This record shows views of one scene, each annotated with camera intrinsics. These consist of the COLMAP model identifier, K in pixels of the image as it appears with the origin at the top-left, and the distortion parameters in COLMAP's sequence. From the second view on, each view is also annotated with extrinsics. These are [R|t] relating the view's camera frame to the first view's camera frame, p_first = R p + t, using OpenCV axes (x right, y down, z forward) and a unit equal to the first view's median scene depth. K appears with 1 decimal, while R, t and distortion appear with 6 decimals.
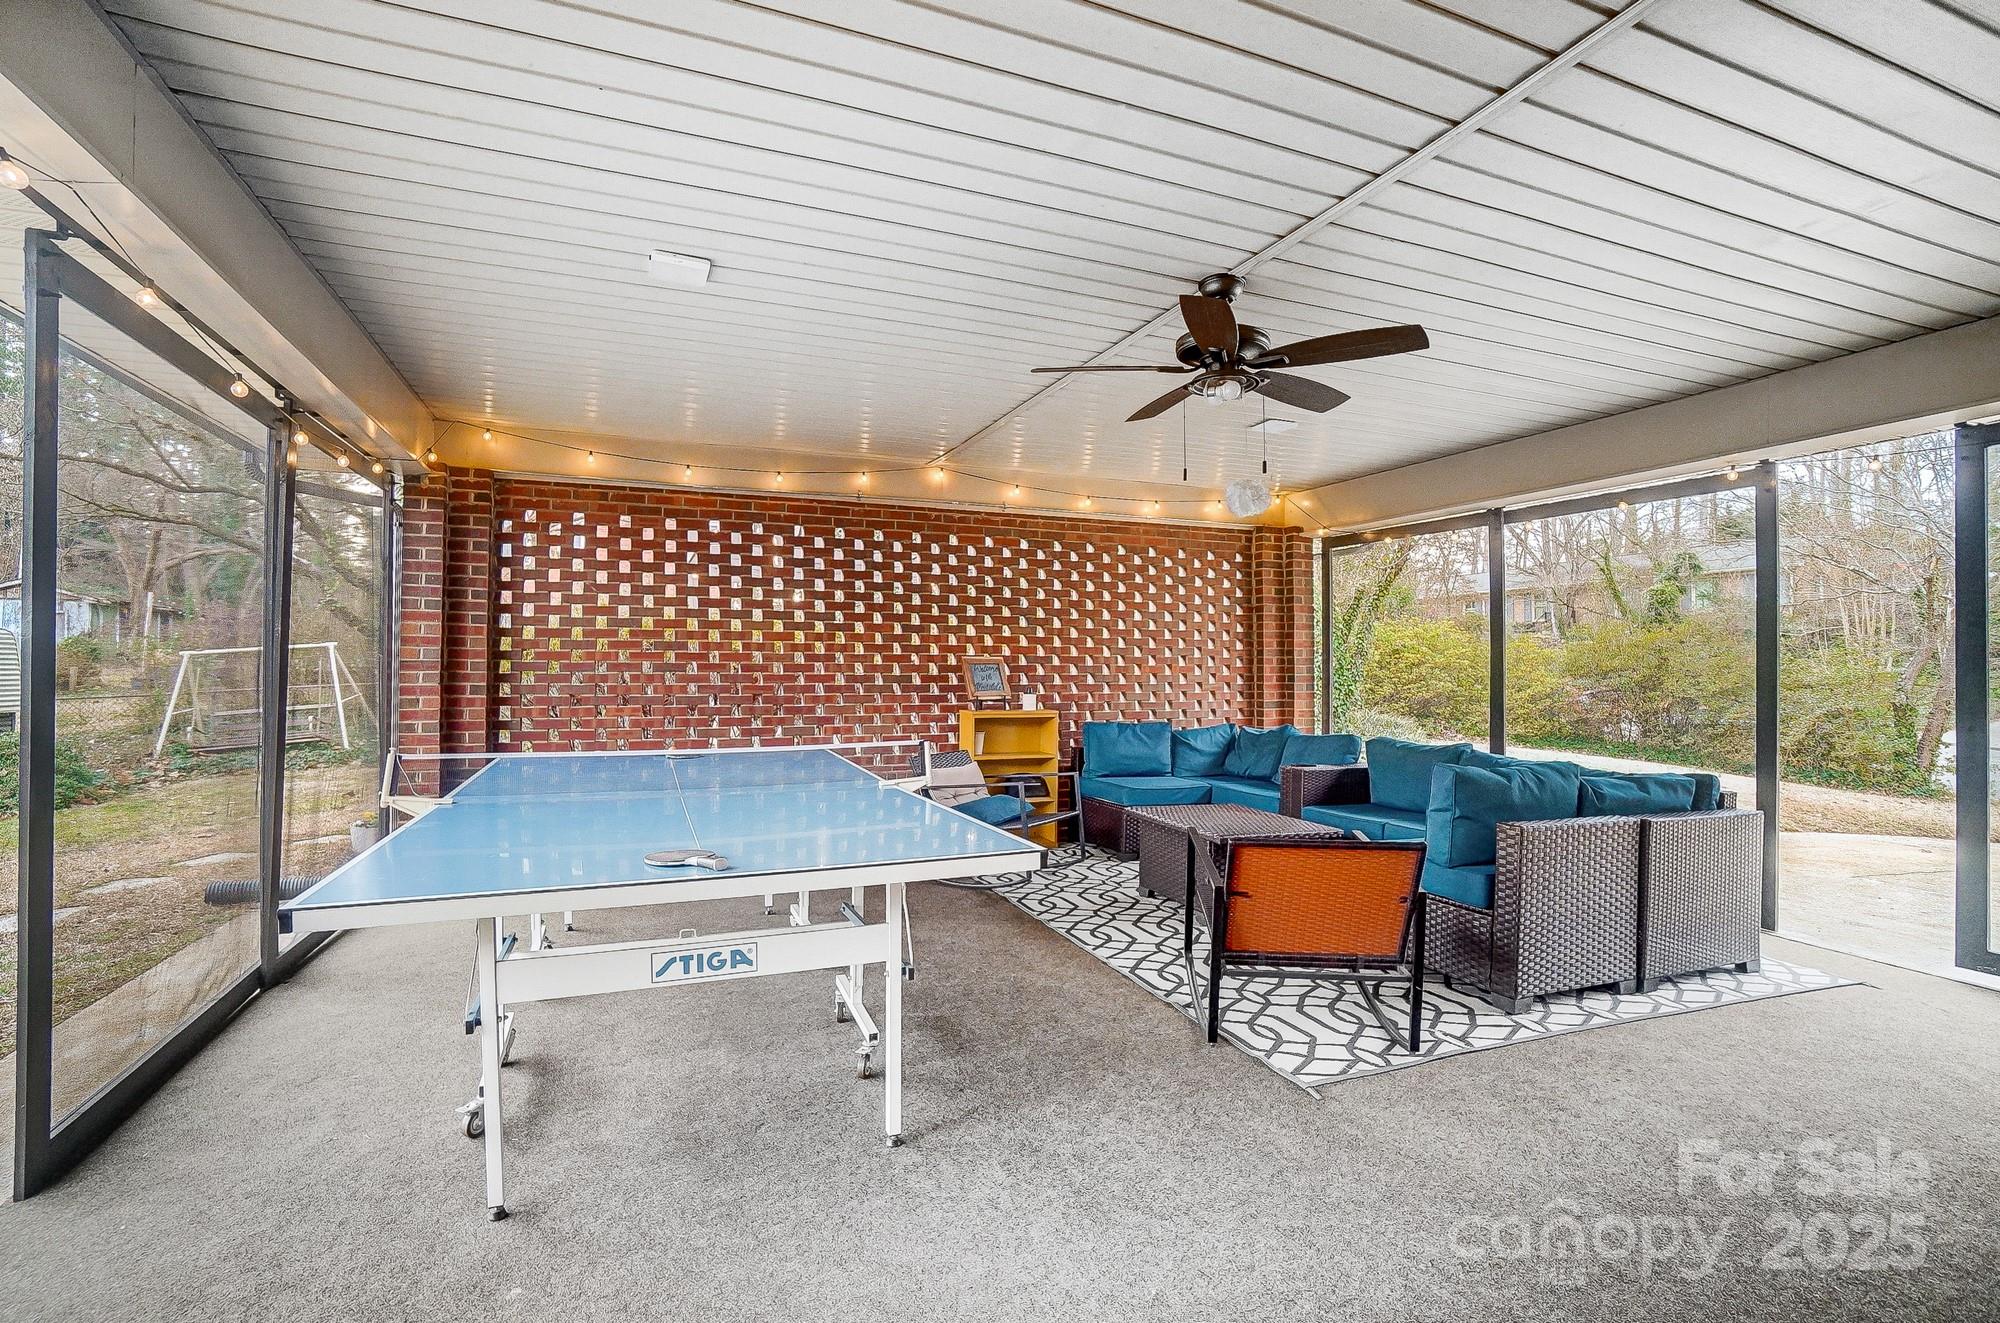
lens RADIAL K [[904.4, 0, 1000.0], [0, 904.4, 661.5], [0, 0, 1]] dist [-0.058551, -0.000136]
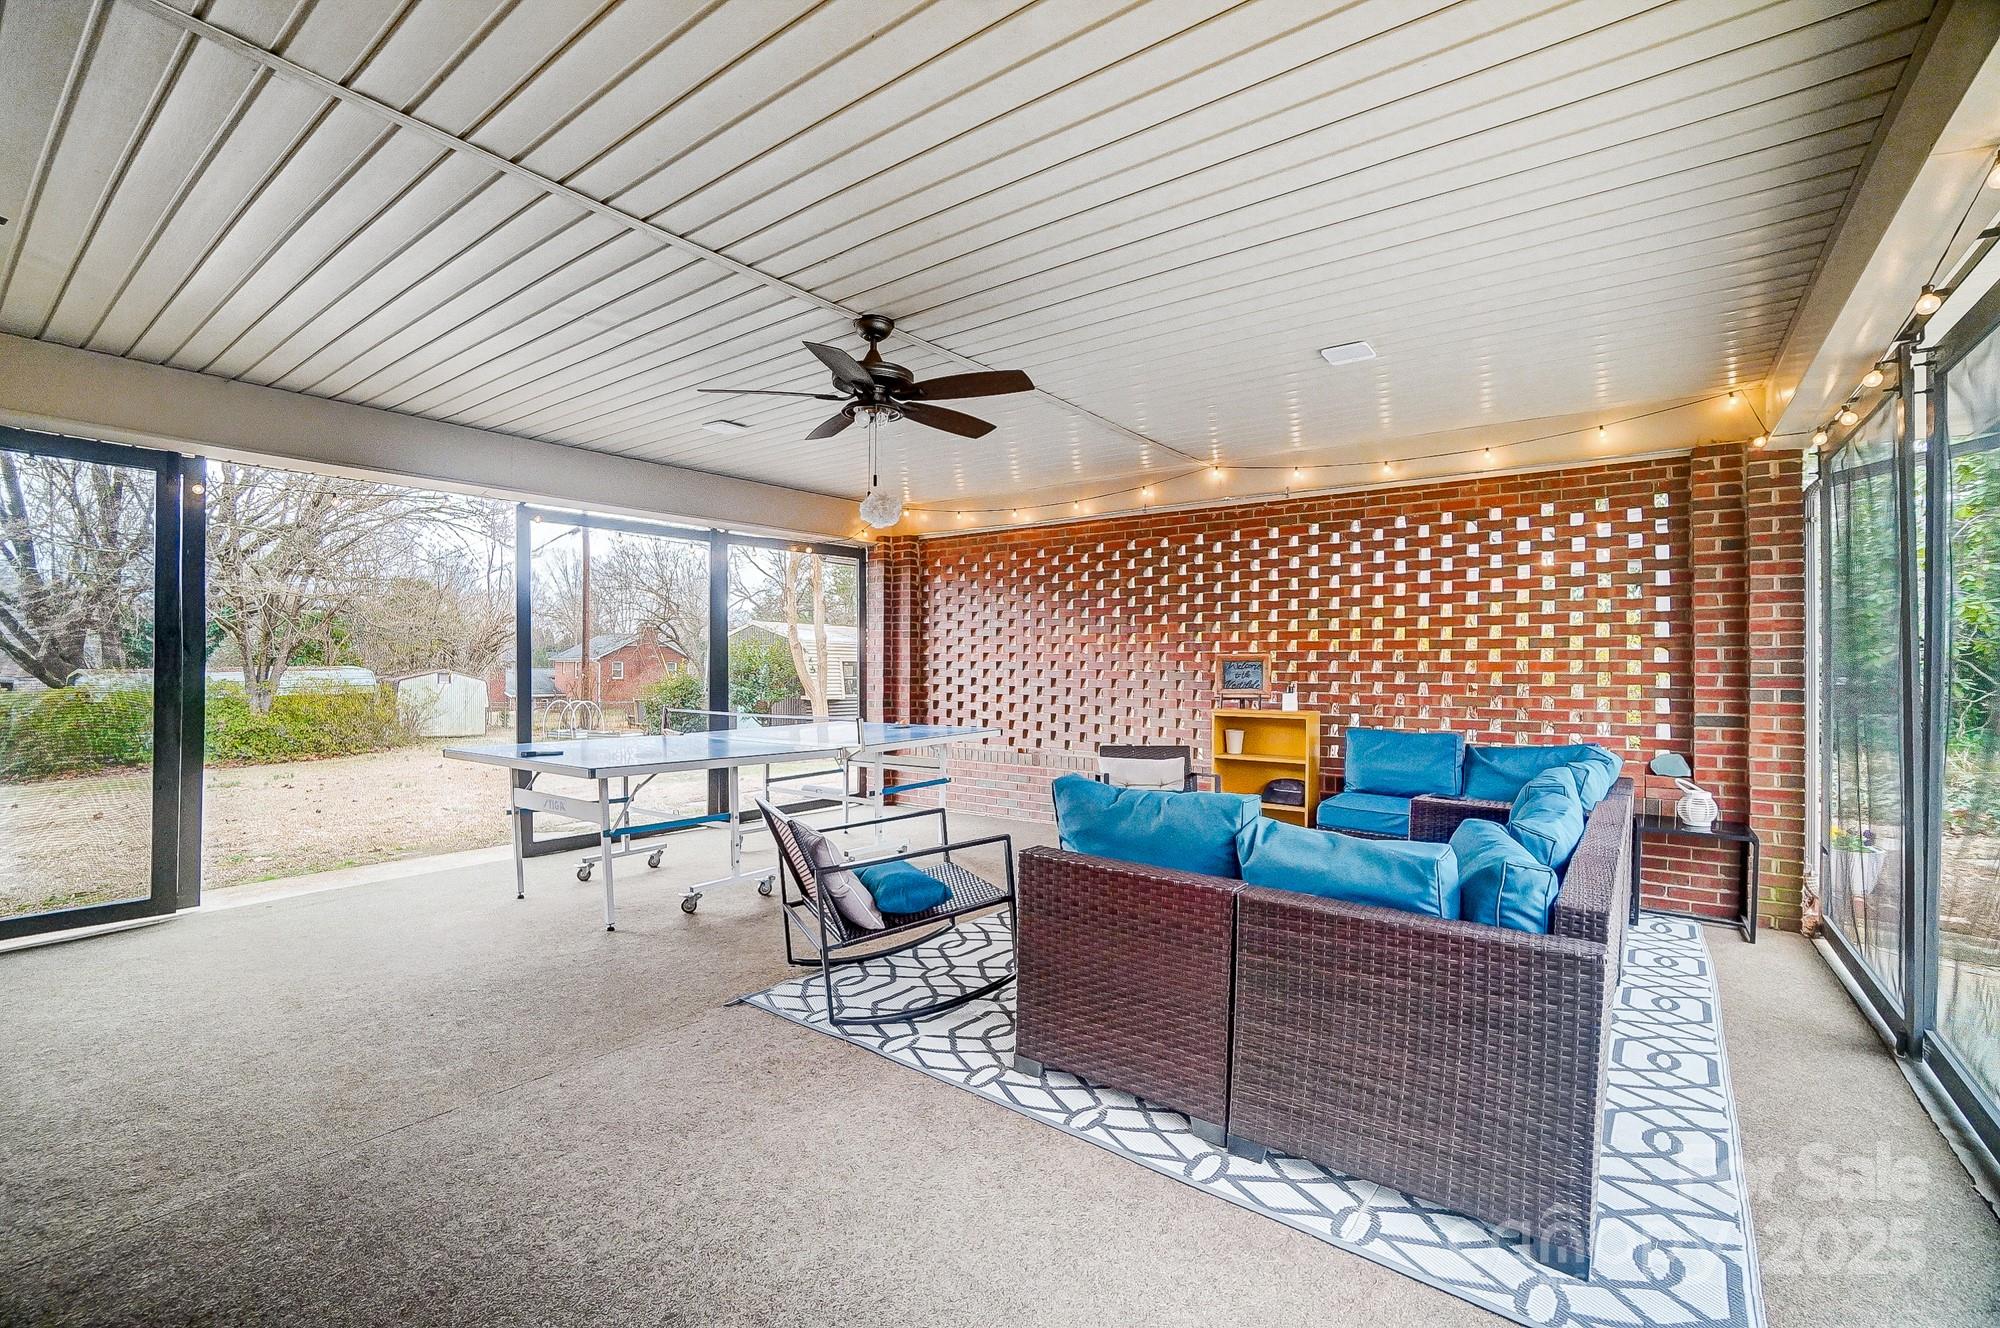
lens RADIAL K [[894.5, 0, 988.0], [0, 894.5, 653.6], [0, 0, 1]] dist [-0.001994, -0.000250]
pose [[0.535728, -0.014519, -0.844265, 0.615735], [0.006519, 0.999893, -0.013058, 0.005060], [0.844365, 0.001492, 0.535766, 0.240534]]
